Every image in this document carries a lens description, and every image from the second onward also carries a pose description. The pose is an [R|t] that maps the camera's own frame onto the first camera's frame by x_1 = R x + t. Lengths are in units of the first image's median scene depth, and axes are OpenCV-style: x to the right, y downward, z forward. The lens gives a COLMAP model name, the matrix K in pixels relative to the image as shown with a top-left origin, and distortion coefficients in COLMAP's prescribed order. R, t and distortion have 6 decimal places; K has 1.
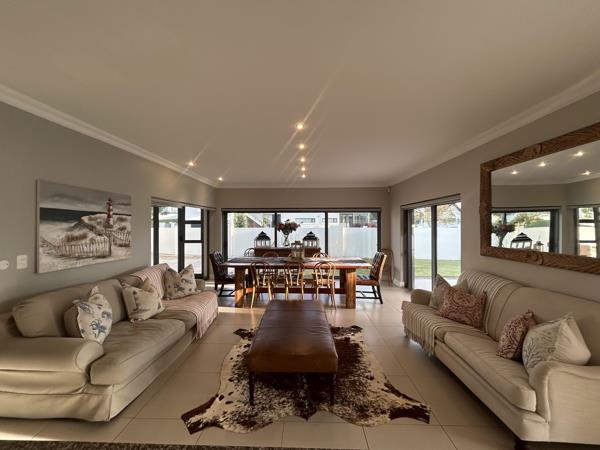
lens RADIAL K [[238.4, 0, 301.4], [0, 238.4, 223.8], [0, 0, 1]] dist [-0.000886, 0.000034]
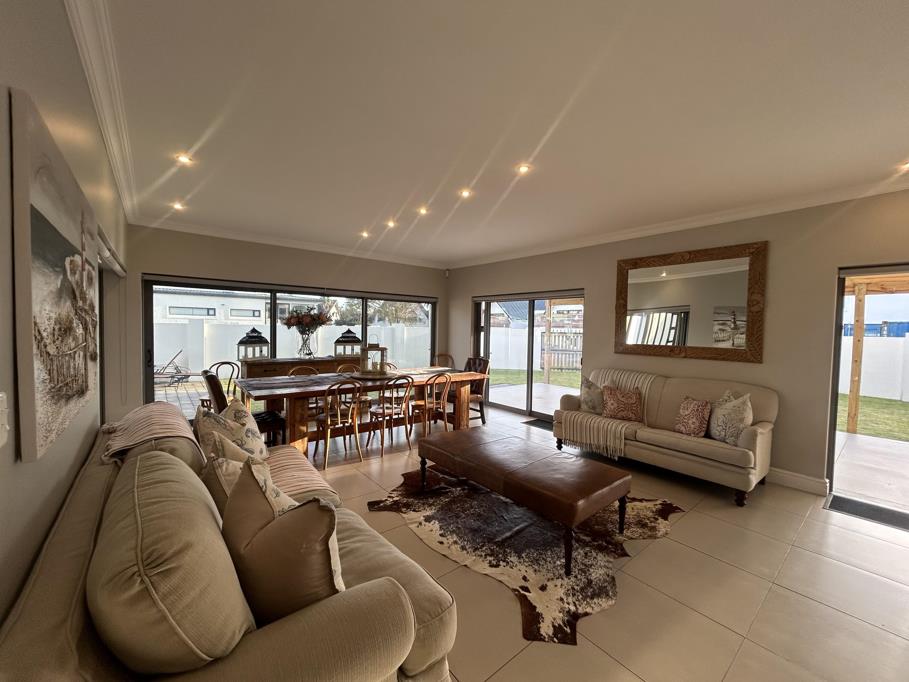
lens RADIAL K [[361.1, 0, 456.6], [0, 361.1, 339.2], [0, 0, 1]] dist [-0.000886, 0.000034]
pose [[0.756365, -0.004597, 0.654134, -0.831227], [-0.026445, 0.998943, 0.037598, 0.039644], [-0.653615, -0.045736, 0.755444, 0.336866]]
